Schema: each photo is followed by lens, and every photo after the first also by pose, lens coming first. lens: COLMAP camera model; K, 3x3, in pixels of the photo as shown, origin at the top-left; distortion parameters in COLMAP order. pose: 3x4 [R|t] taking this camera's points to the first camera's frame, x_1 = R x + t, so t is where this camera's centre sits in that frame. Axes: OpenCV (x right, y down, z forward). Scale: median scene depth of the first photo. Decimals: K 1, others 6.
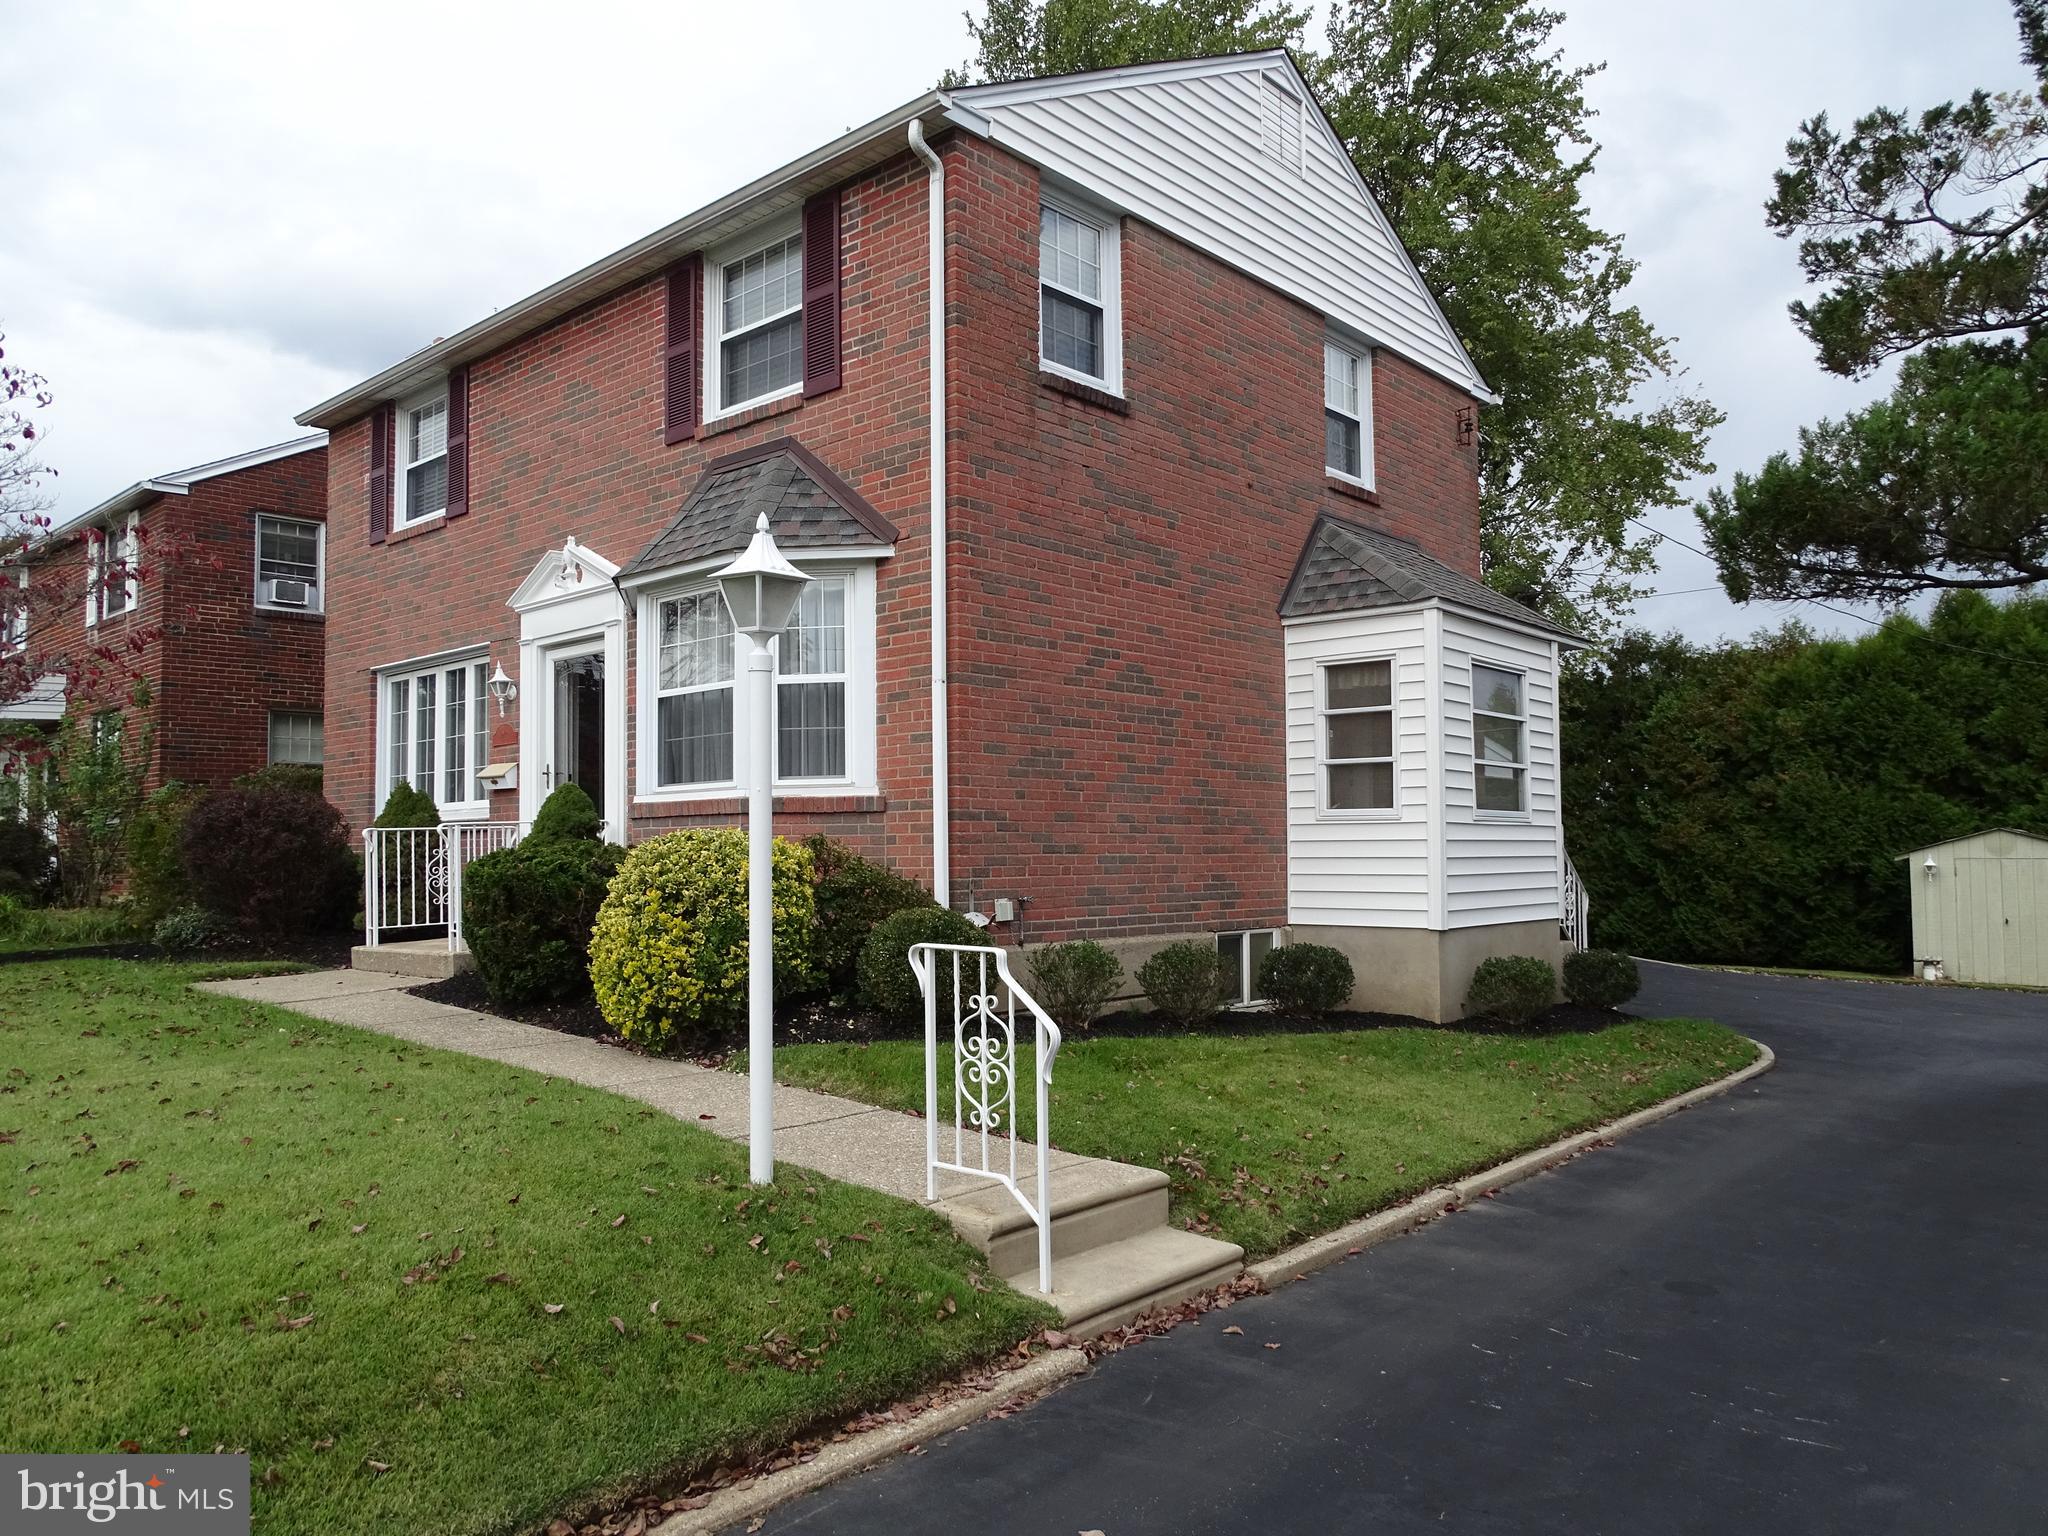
lens RADIAL K [[1453.2, 0, 1022.7], [0, 1453.2, 774.9], [0, 0, 1]] dist [-0.014532, 0.007755]
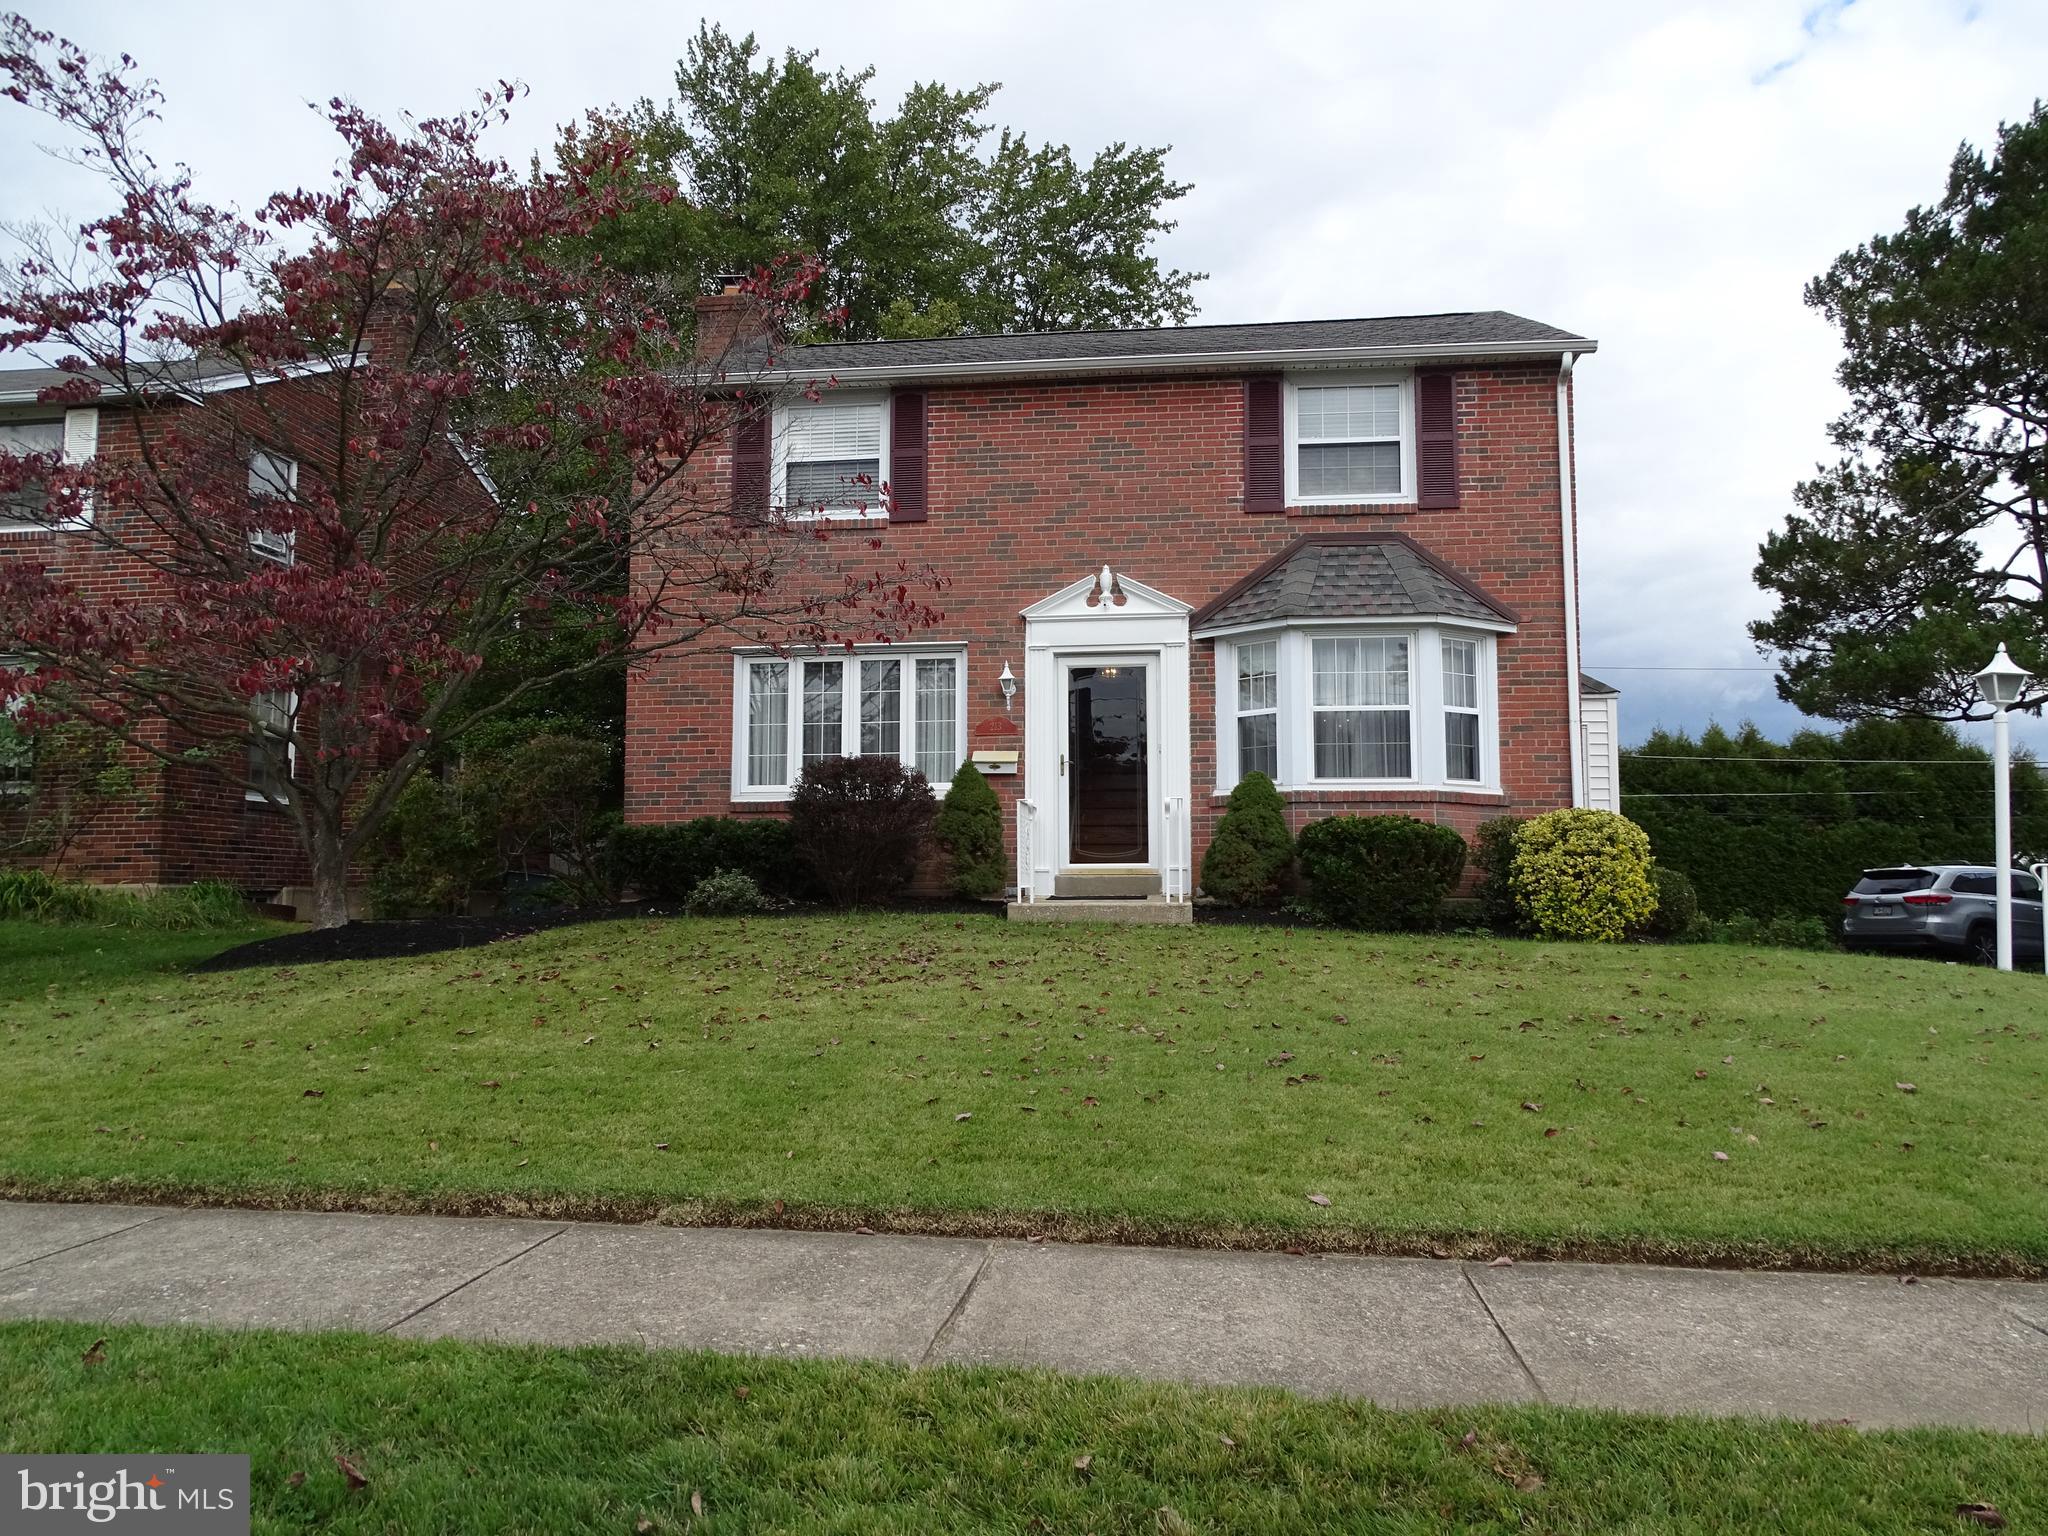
lens RADIAL K [[1453.2, 0, 1016.0], [0, 1453.2, 768.0], [0, 0, 1]] dist [-0.014532, 0.007755]
pose [[0.819217, 0.066988, 0.569558, -1.234029], [-0.045791, 0.997624, -0.051471, 0.078379], [-0.571653, 0.016085, 0.820338, 0.081165]]
